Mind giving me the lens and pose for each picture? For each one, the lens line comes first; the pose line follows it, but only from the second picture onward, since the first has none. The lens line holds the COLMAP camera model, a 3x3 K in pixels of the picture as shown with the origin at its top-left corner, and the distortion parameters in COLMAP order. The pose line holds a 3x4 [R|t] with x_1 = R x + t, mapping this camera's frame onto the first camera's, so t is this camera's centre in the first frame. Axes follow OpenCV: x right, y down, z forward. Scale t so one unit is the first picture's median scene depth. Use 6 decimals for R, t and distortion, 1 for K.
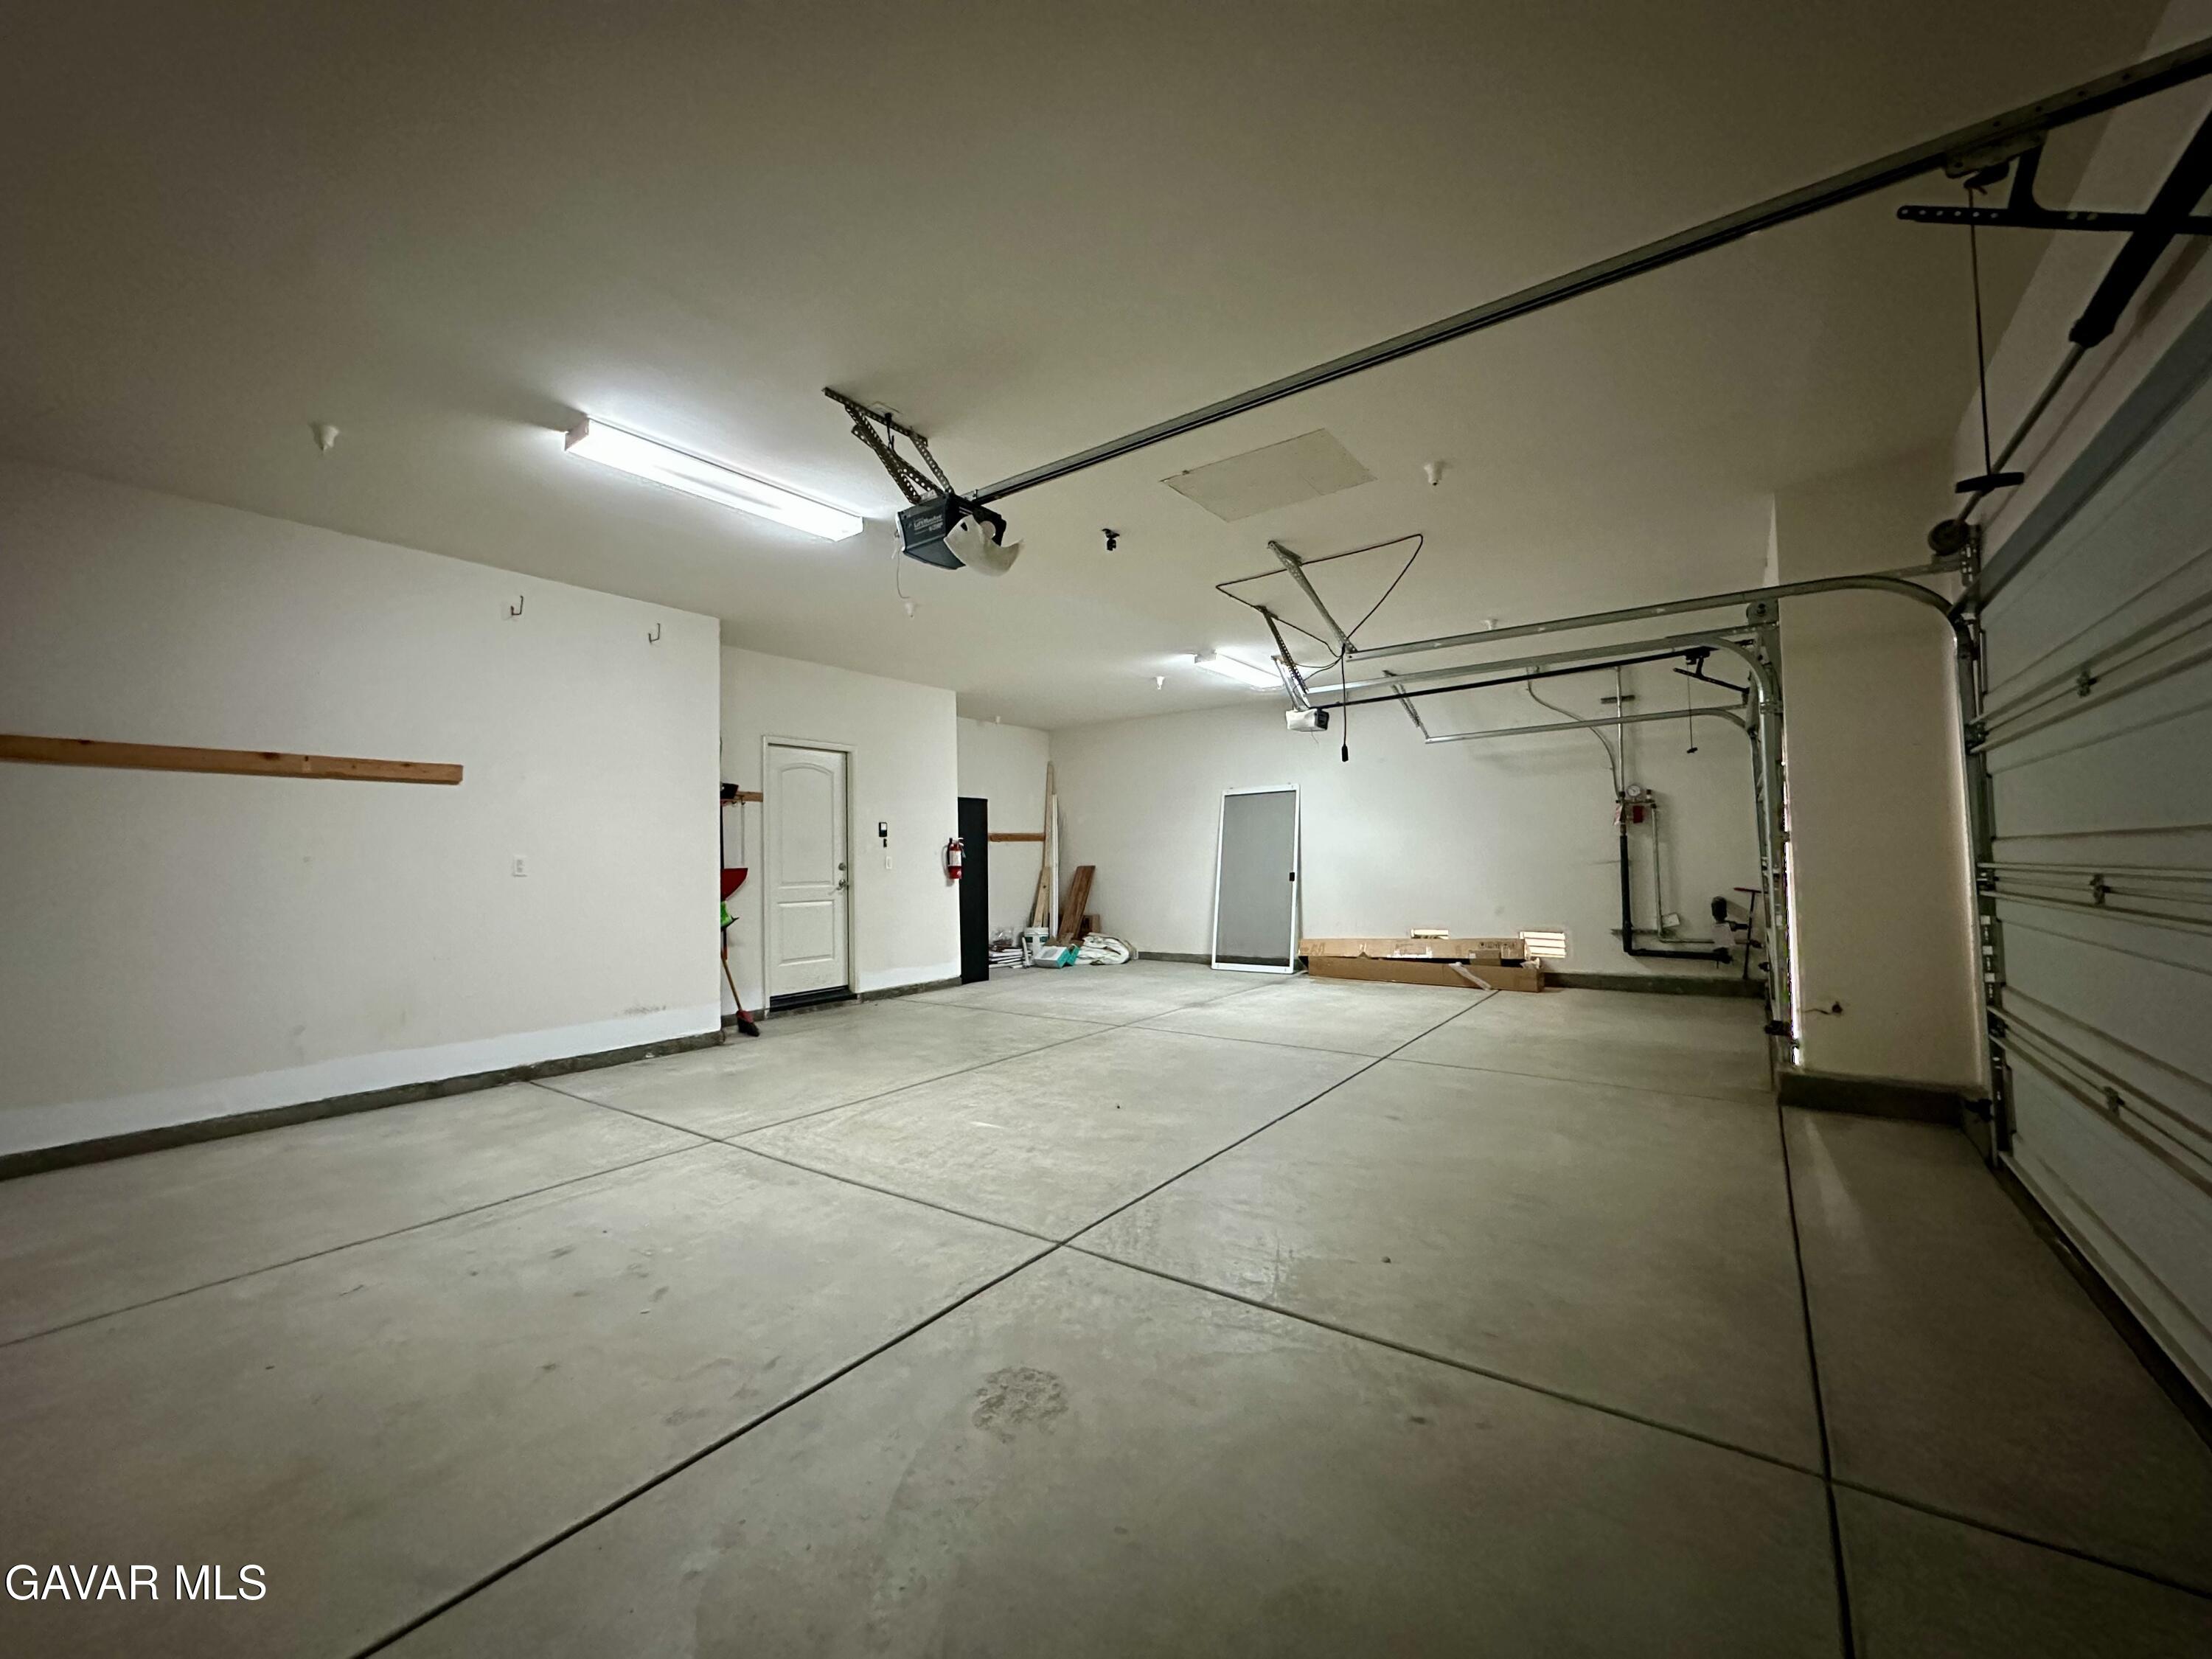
lens RADIAL K [[880.4, 0, 1105.0], [0, 880.4, 830.6], [0, 0, 1]] dist [-0.005358, 0.000577]
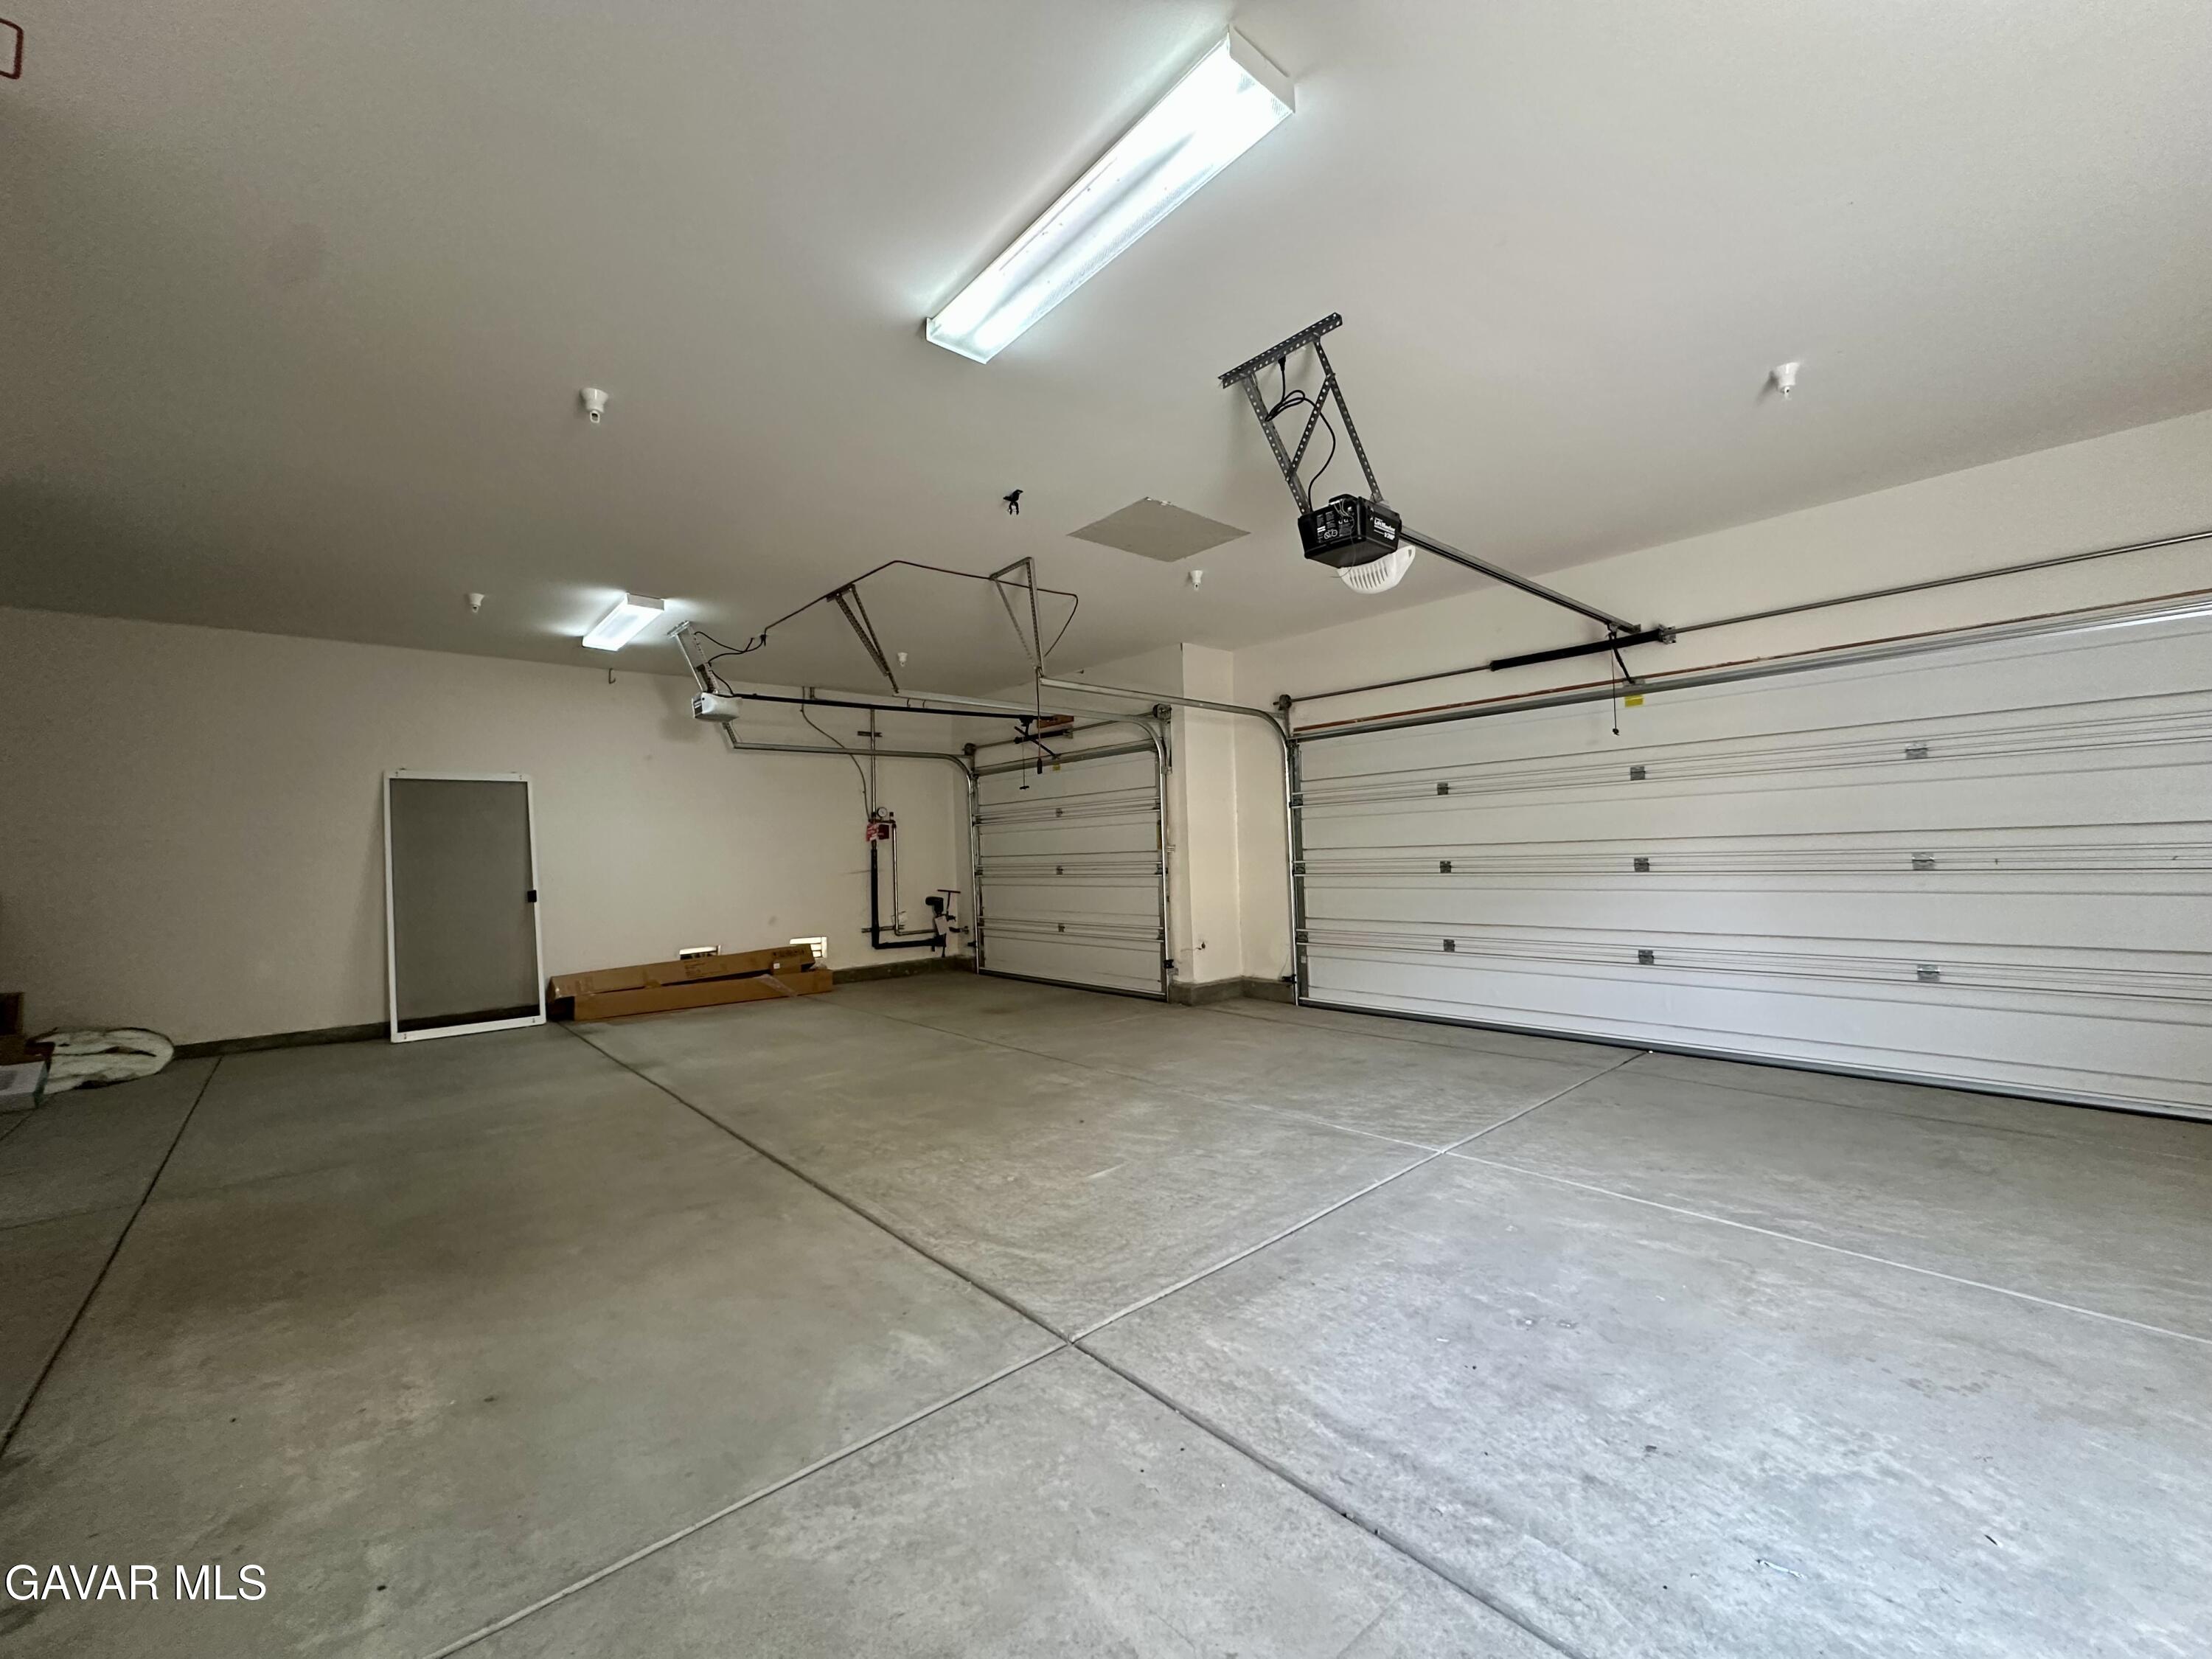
lens RADIAL K [[880.4, 0, 1105.0], [0, 880.4, 830.6], [0, 0, 1]] dist [-0.005358, 0.000577]
pose [[0.219098, 0.040080, 0.974879, -0.523499], [-0.012828, 0.999188, -0.038196, 0.023308], [-0.975618, -0.004137, 0.219434, 0.446150]]
